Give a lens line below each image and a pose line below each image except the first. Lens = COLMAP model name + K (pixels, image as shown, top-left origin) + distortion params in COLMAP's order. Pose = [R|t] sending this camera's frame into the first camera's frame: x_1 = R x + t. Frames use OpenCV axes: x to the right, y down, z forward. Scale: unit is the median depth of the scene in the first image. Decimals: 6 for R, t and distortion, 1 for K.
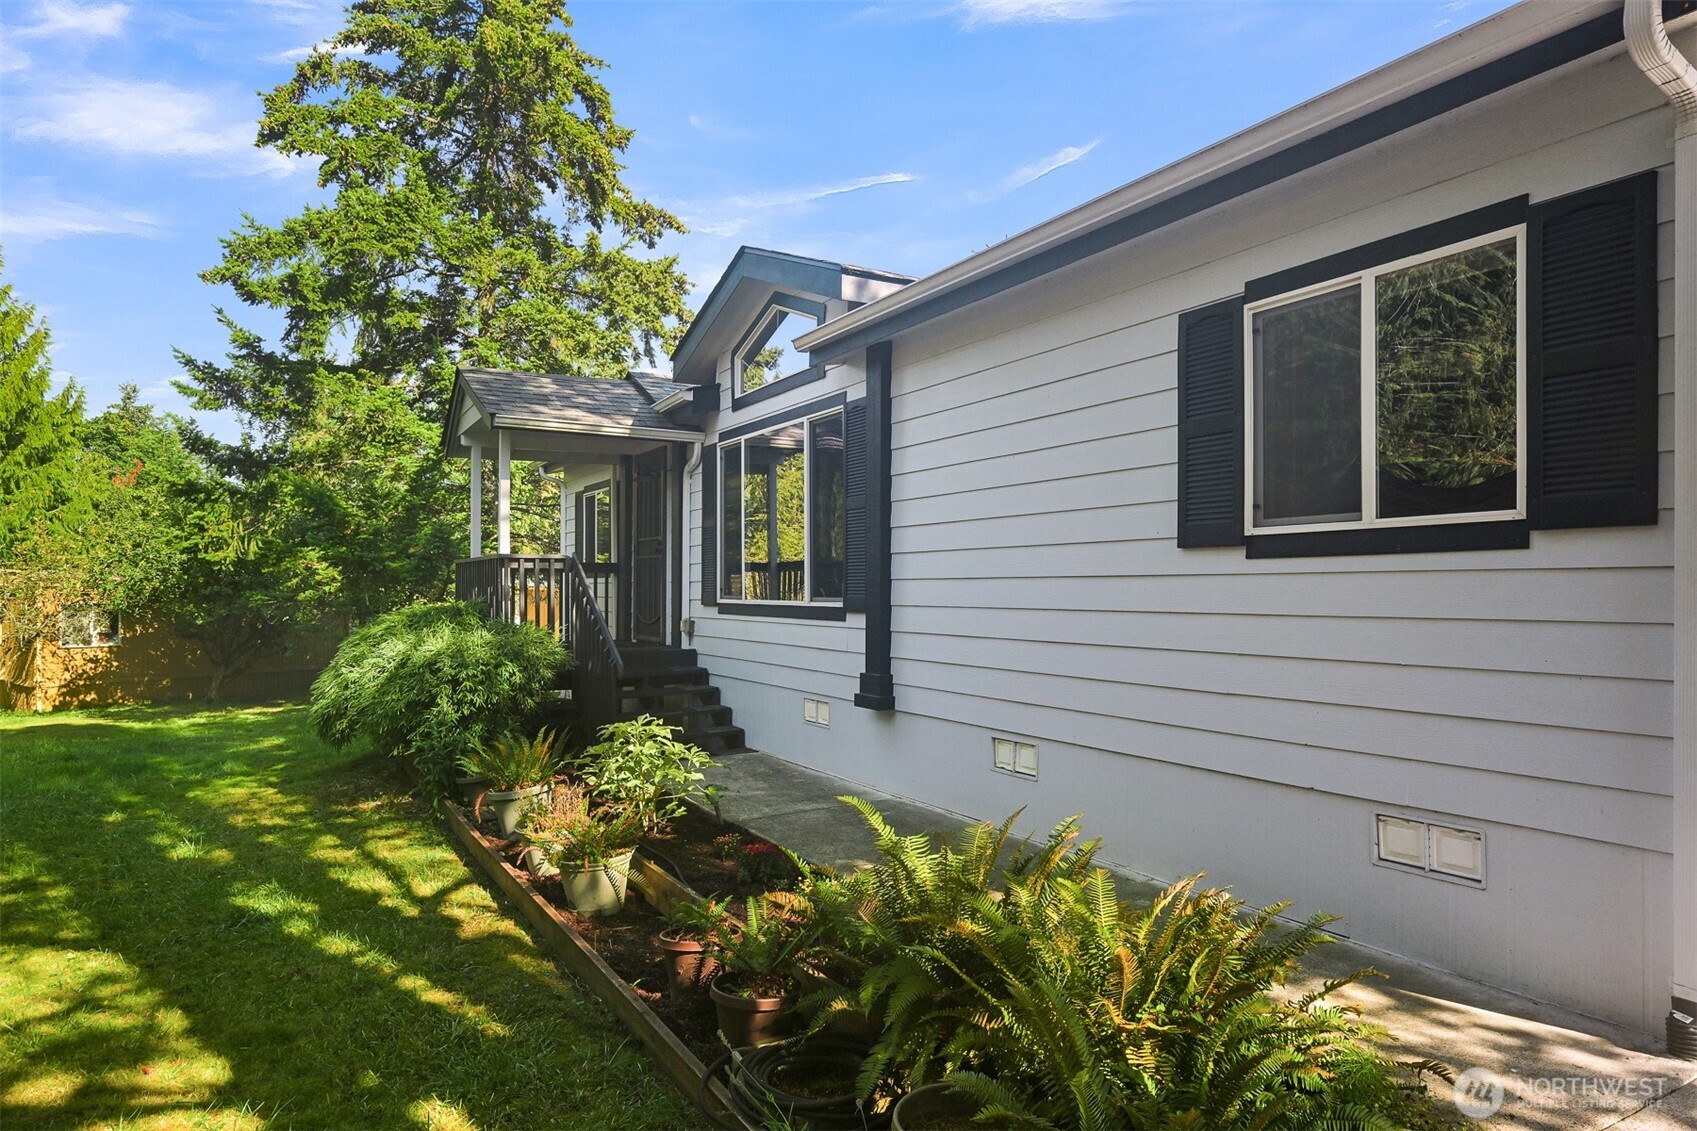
lens RADIAL K [[1038.7, 0, 859.1], [0, 1038.7, 567.2], [0, 0, 1]] dist [0.030074, -0.000172]
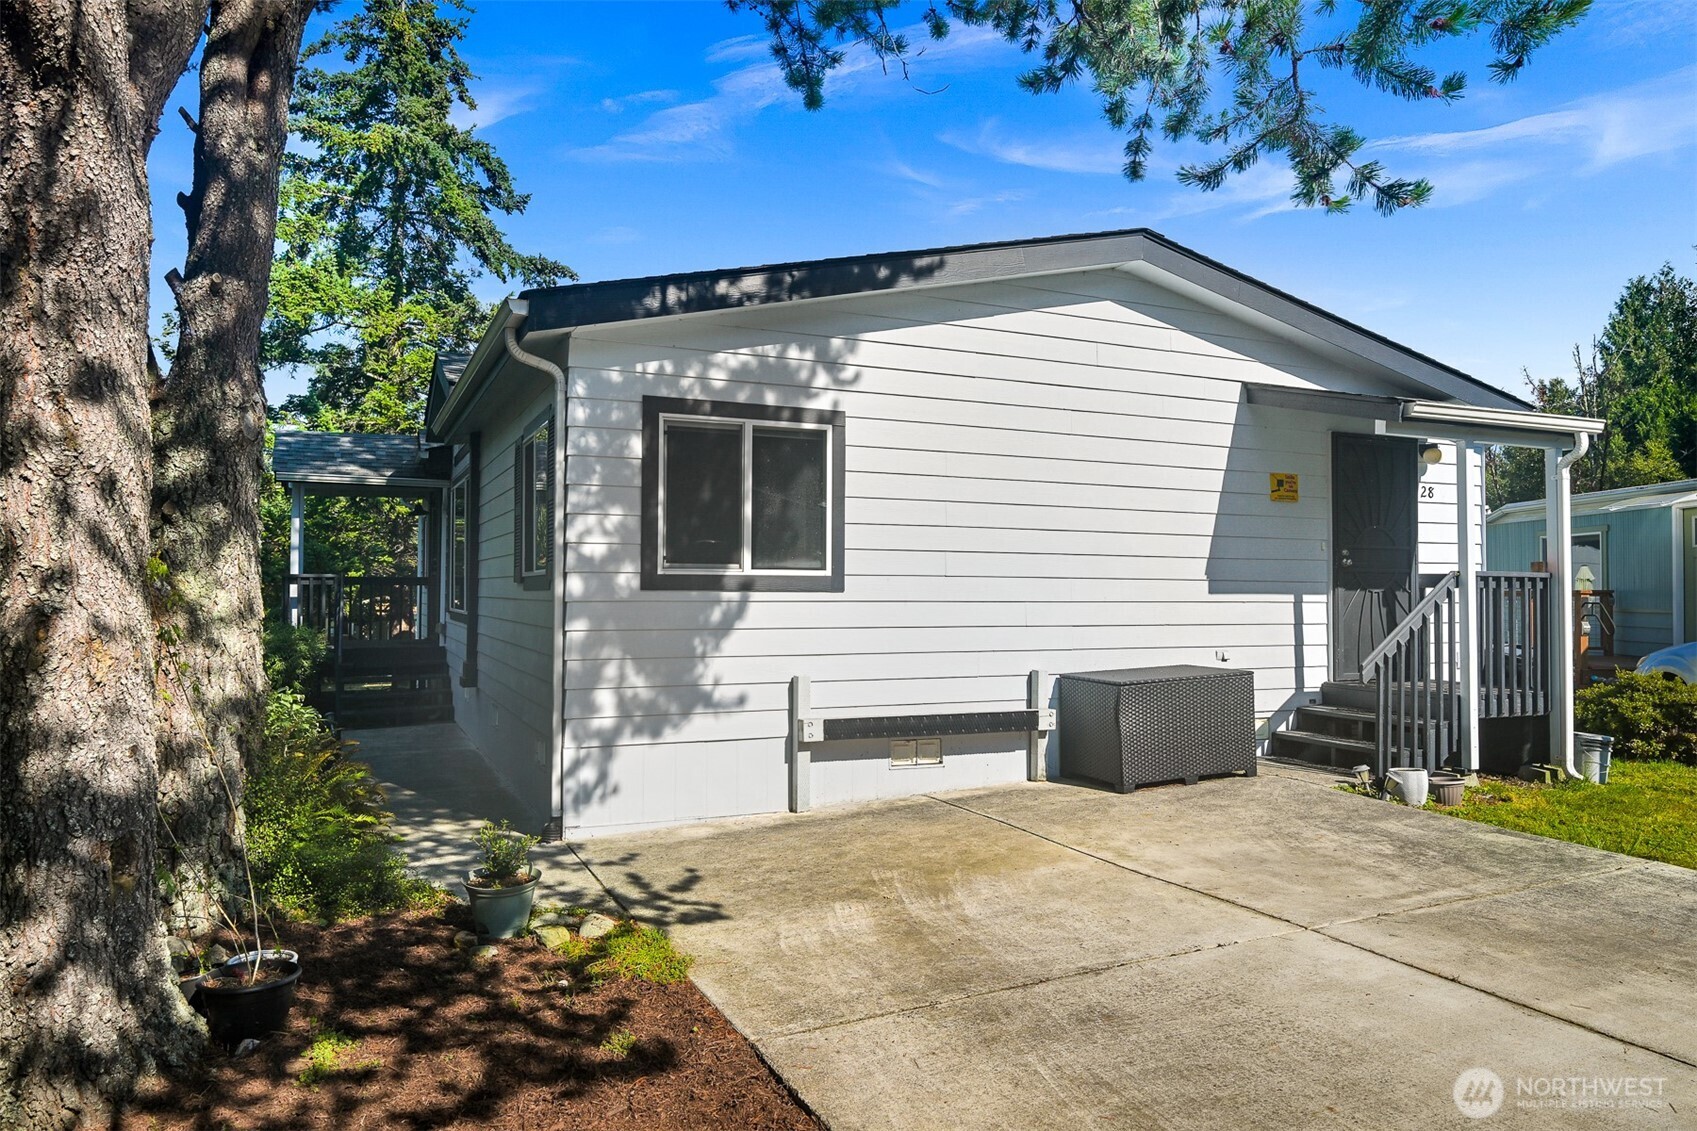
lens RADIAL K [[1105.7, 0, 865.2], [0, 1105.7, 568.9], [0, 0, 1]] dist [-0.007651, 0.007687]
pose [[0.997482, 0.002900, -0.070862, 0.366612], [-0.002863, 0.999996, 0.000616, -0.016582], [0.070864, -0.000412, 0.997486, -0.274982]]
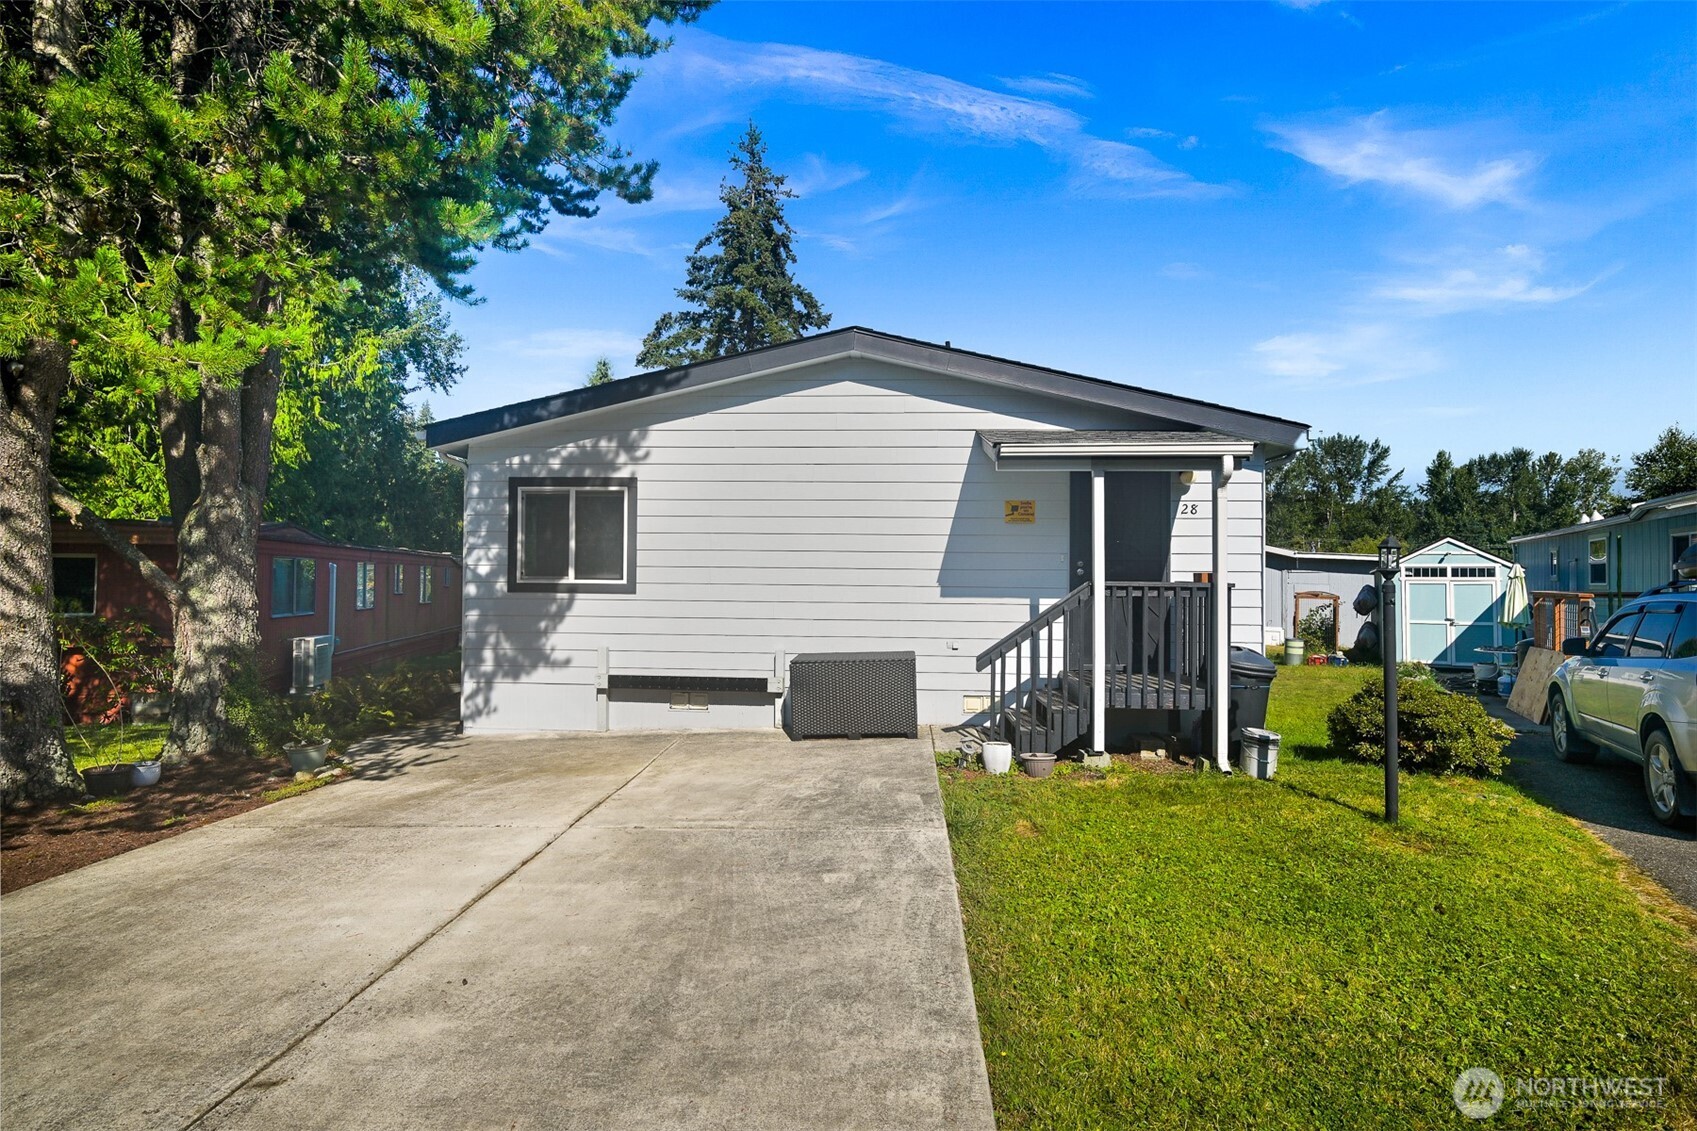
lens RADIAL K [[835.4, 0, 861.3], [0, 835.4, 565.7], [0, 0, 1]] dist [-0.001264, 0.000522]
pose [[0.849896, -0.000801, -0.526951, 0.815549], [0.004202, 0.999977, 0.005257, -0.029796], [0.526934, -0.006682, 0.849880, -0.182163]]
